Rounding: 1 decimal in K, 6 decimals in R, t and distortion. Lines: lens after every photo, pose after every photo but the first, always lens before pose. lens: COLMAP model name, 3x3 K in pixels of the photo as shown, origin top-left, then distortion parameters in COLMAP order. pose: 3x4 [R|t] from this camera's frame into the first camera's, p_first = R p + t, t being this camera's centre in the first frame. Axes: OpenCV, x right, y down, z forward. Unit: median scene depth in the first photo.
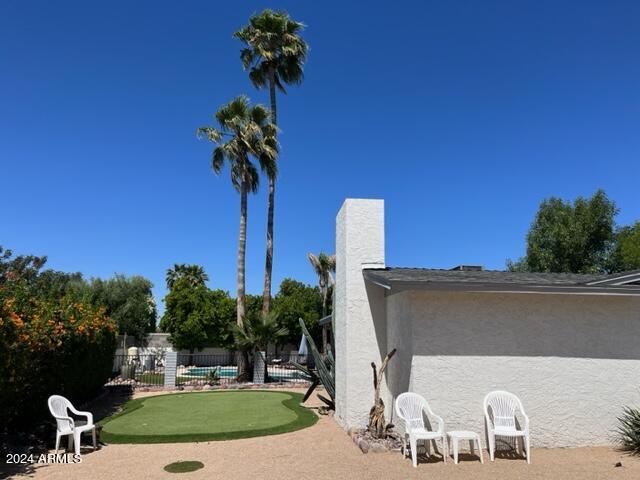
lens RADIAL K [[474.9, 0, 320.0], [0, 474.9, 240.0], [0, 0, 1]] dist [0.044744, -0.064026]
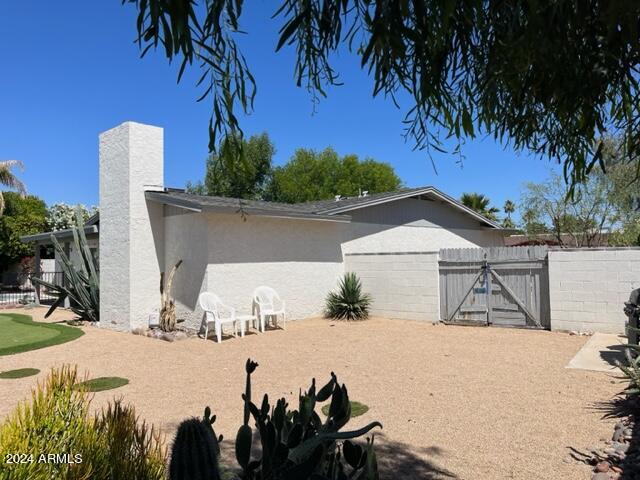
lens RADIAL K [[474.9, 0, 320.0], [0, 474.9, 240.0], [0, 0, 1]] dist [0.044744, -0.064026]
pose [[0.752698, 0.001592, 0.658365, -0.338129], [-0.112344, 0.985641, 0.126058, -0.010677], [-0.648710, -0.168847, 0.742068, -0.097150]]
